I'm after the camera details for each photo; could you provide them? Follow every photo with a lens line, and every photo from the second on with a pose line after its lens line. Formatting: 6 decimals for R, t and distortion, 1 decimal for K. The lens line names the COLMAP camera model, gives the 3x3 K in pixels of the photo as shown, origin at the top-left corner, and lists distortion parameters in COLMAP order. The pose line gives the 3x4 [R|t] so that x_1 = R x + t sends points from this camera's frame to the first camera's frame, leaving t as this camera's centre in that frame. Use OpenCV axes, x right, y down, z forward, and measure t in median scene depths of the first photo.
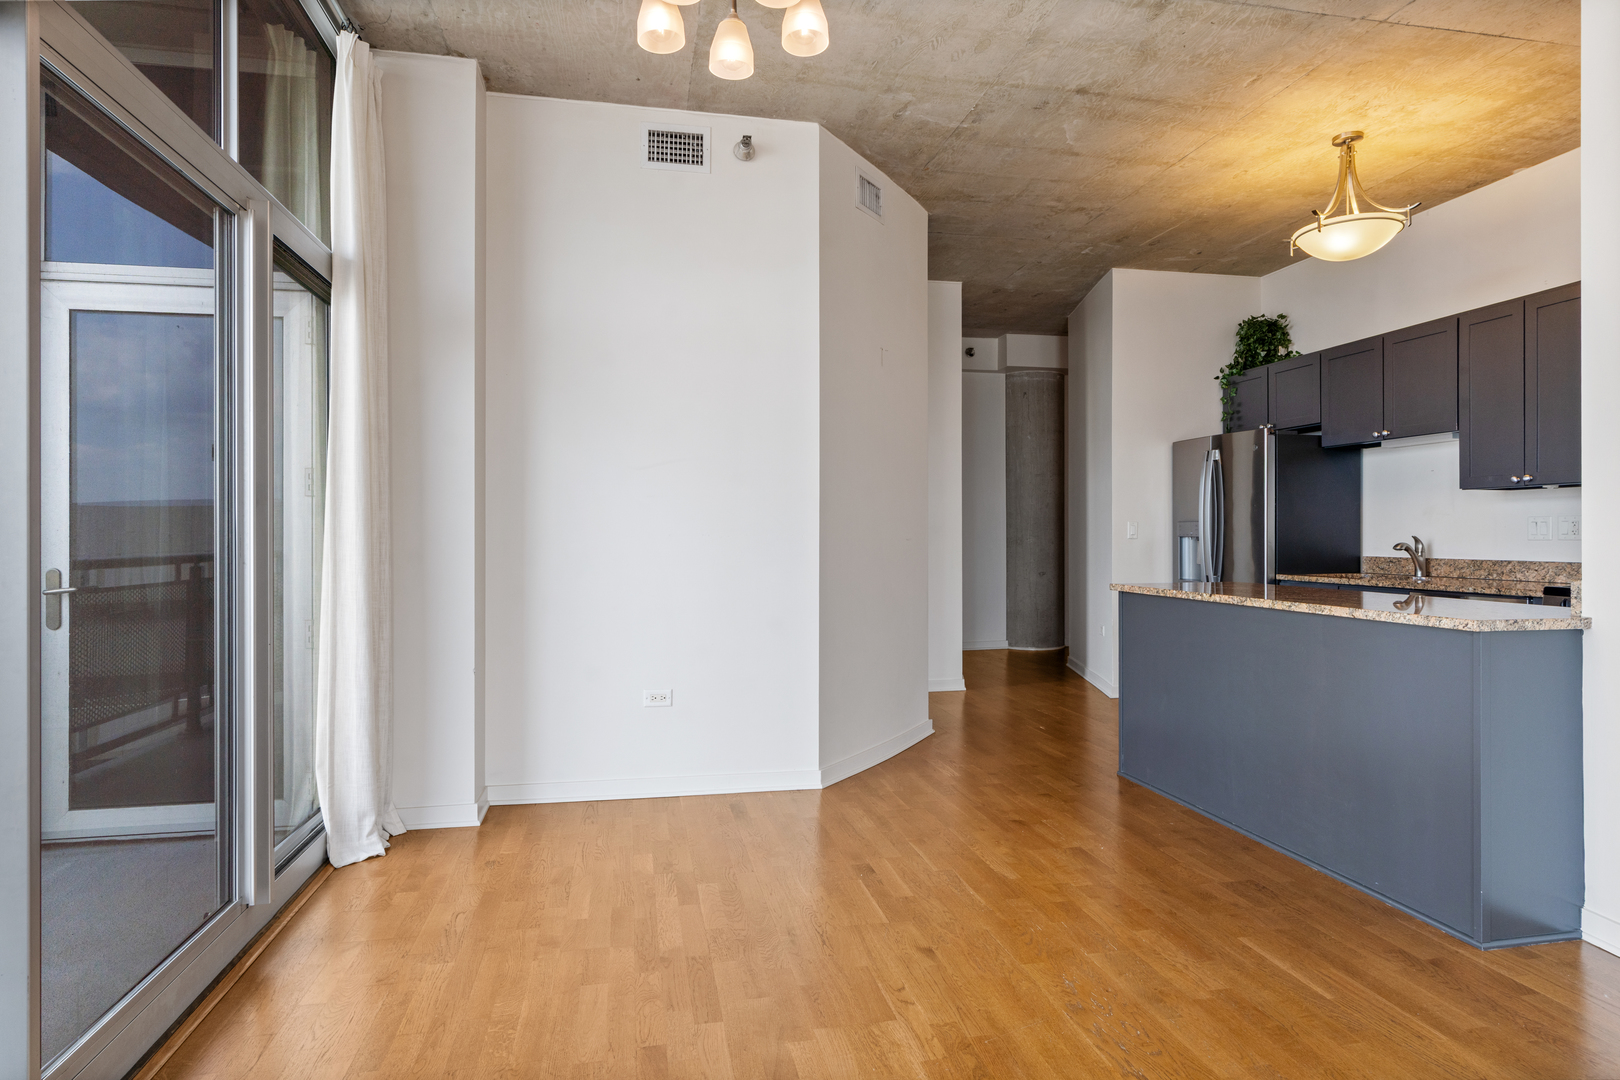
lens RADIAL K [[903.7, 0, 813.7], [0, 903.7, 530.7], [0, 0, 1]] dist [0.000796, 0.000544]
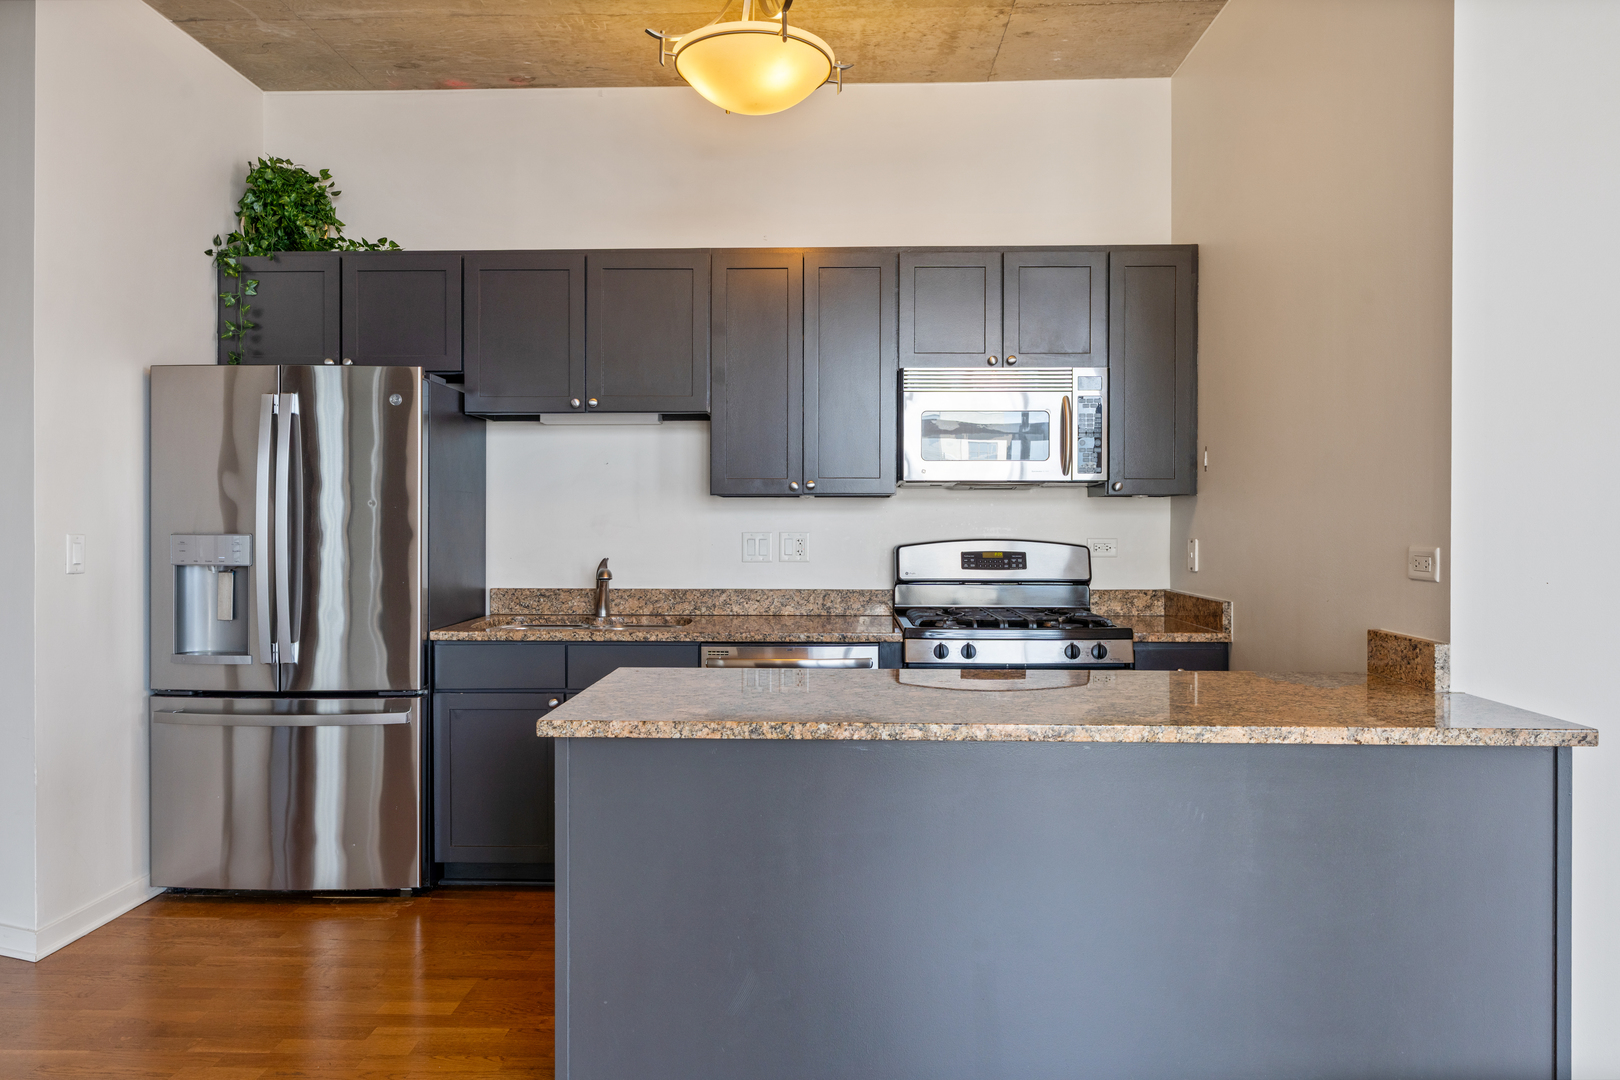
lens RADIAL K [[1044.4, 0, 813.2], [0, 1044.4, 532.1], [0, 0, 1]] dist [0.003481, -0.002025]
pose [[0.236002, -0.009094, 0.971710, -0.053338], [-0.005539, 0.999927, 0.010703, -0.018722], [-0.971737, -0.007908, 0.235935, 0.532875]]
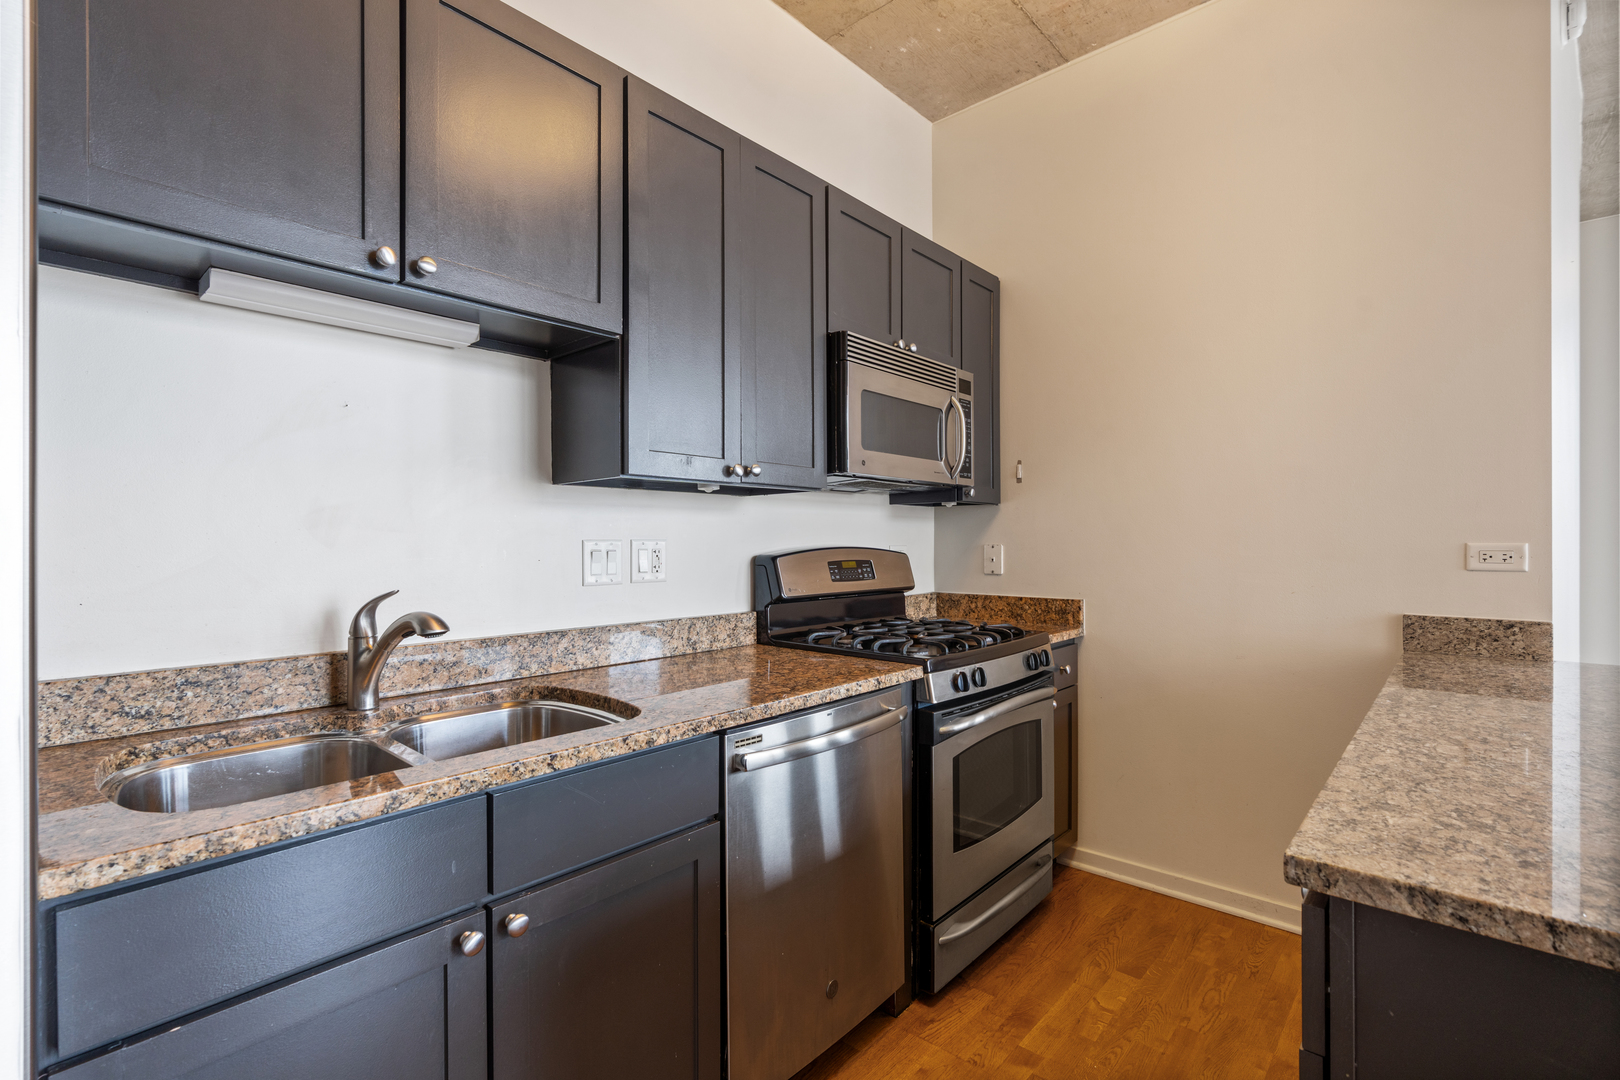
lens RADIAL K [[736.2, 0, 810.0], [0, 736.2, 540.9], [0, 0, 1]] dist [-0.006001, 0.000656]
pose [[-0.585358, 0.002838, 0.810770, 0.279612], [-0.001207, 0.999990, -0.004372, -0.009596], [-0.810774, -0.003538, -0.585349, 0.833502]]
